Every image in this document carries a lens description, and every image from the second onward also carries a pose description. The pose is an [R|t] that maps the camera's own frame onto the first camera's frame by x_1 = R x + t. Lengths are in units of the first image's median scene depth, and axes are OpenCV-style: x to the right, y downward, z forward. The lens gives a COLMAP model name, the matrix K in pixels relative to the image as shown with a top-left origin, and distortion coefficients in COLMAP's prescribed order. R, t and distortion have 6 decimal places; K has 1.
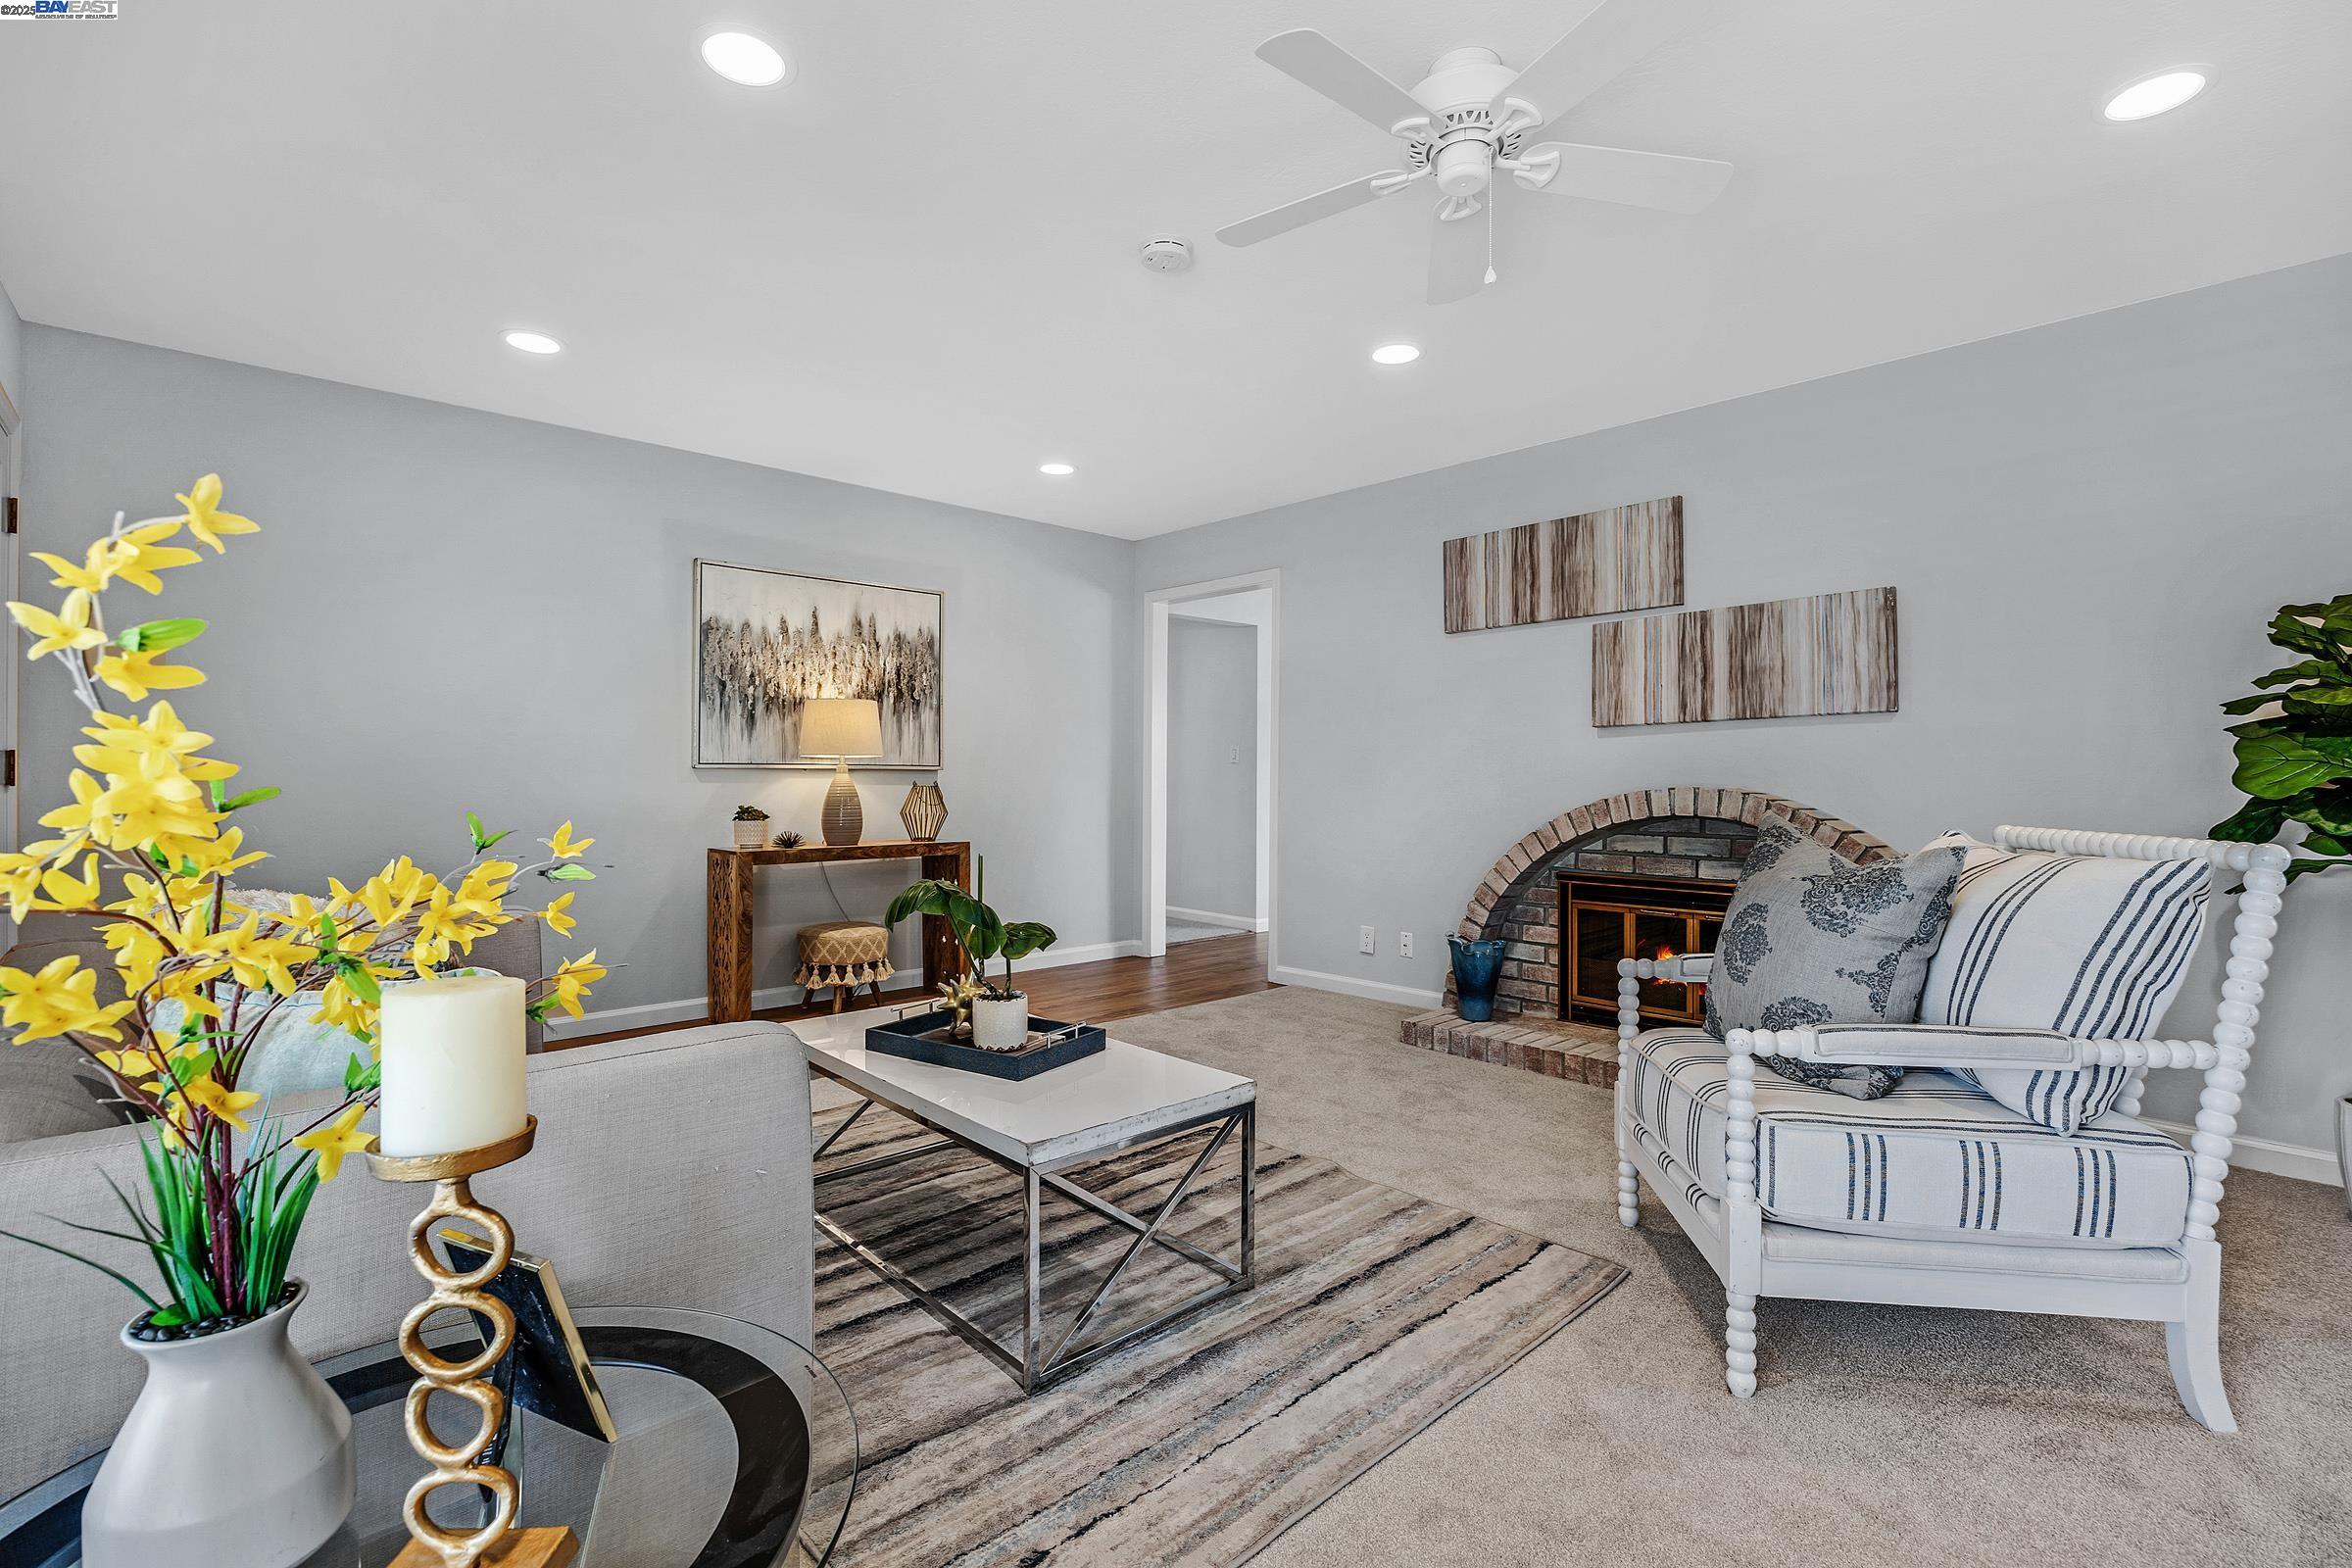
lens RADIAL K [[1044.7, 0, 1189.6], [0, 1044.7, 779.7], [0, 0, 1]] dist [-0.019903, 0.001391]
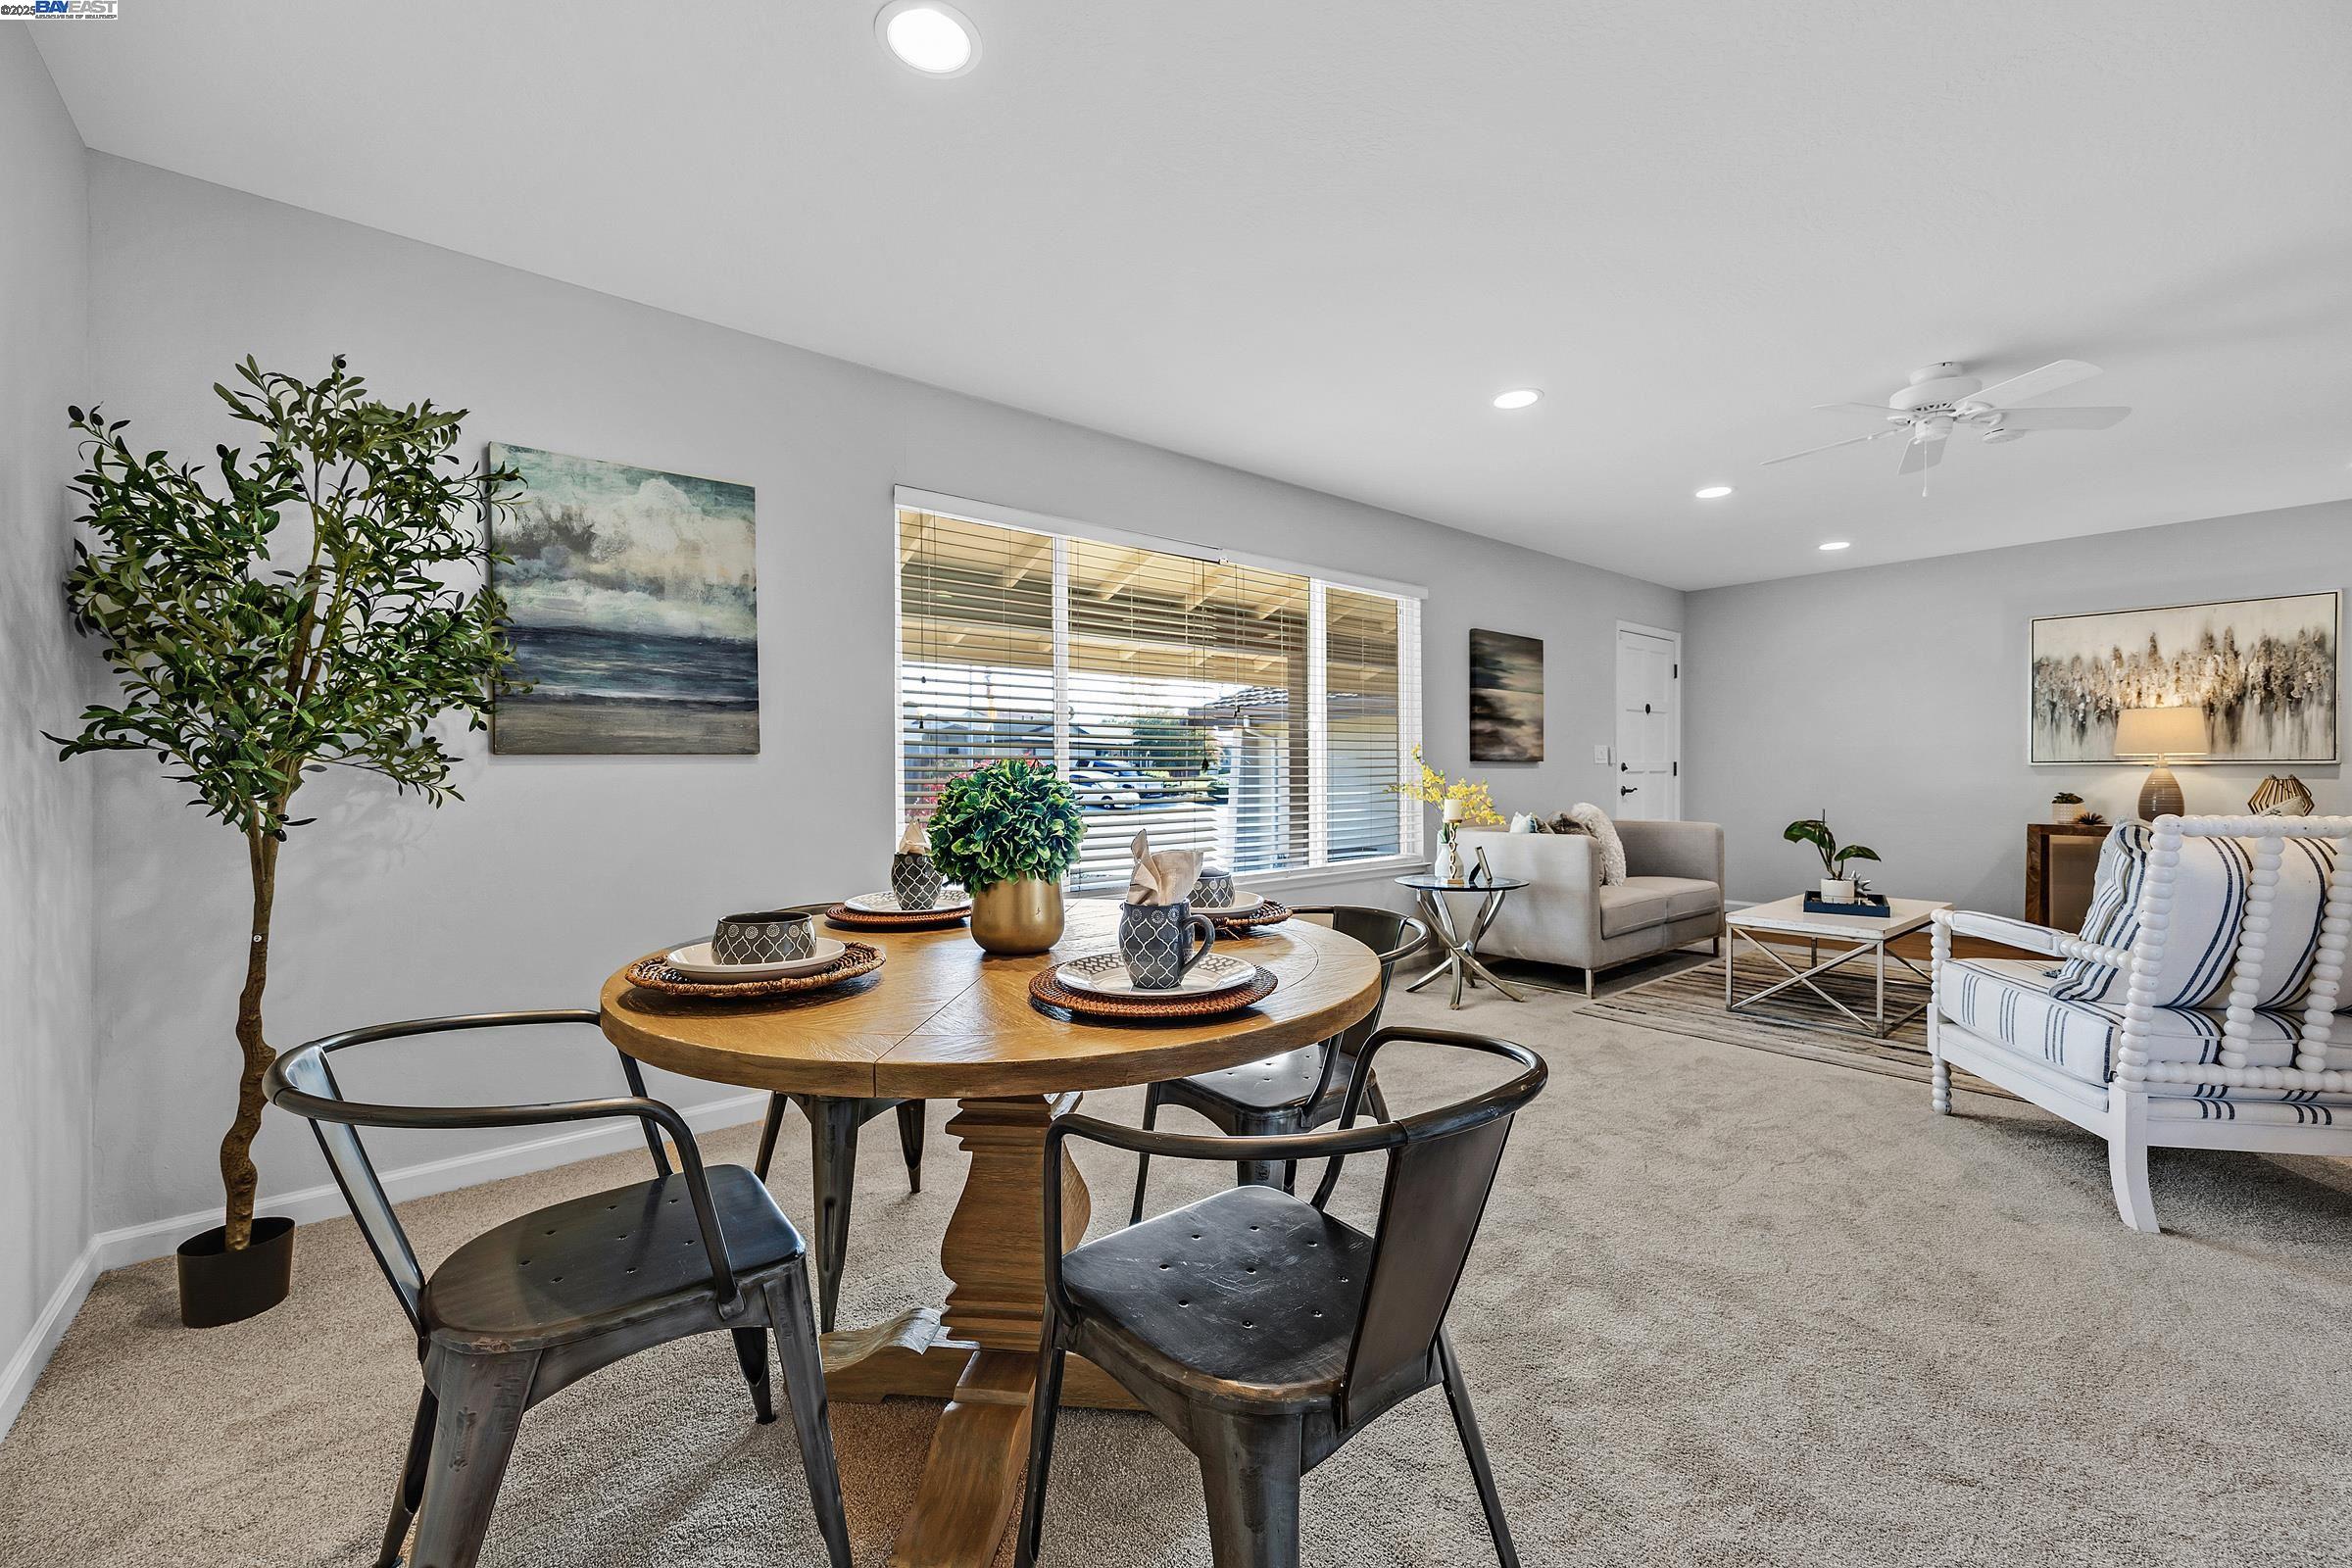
lens RADIAL K [[949.8, 0, 1184.5], [0, 949.8, 783.8], [0, 0, 1]] dist [0.000541, -0.000193]
pose [[-0.058616, 0.010773, -0.998222, 0.815778], [-0.002965, 0.999935, 0.010966, 0.003187], [0.998276, 0.003602, -0.058580, -0.073476]]
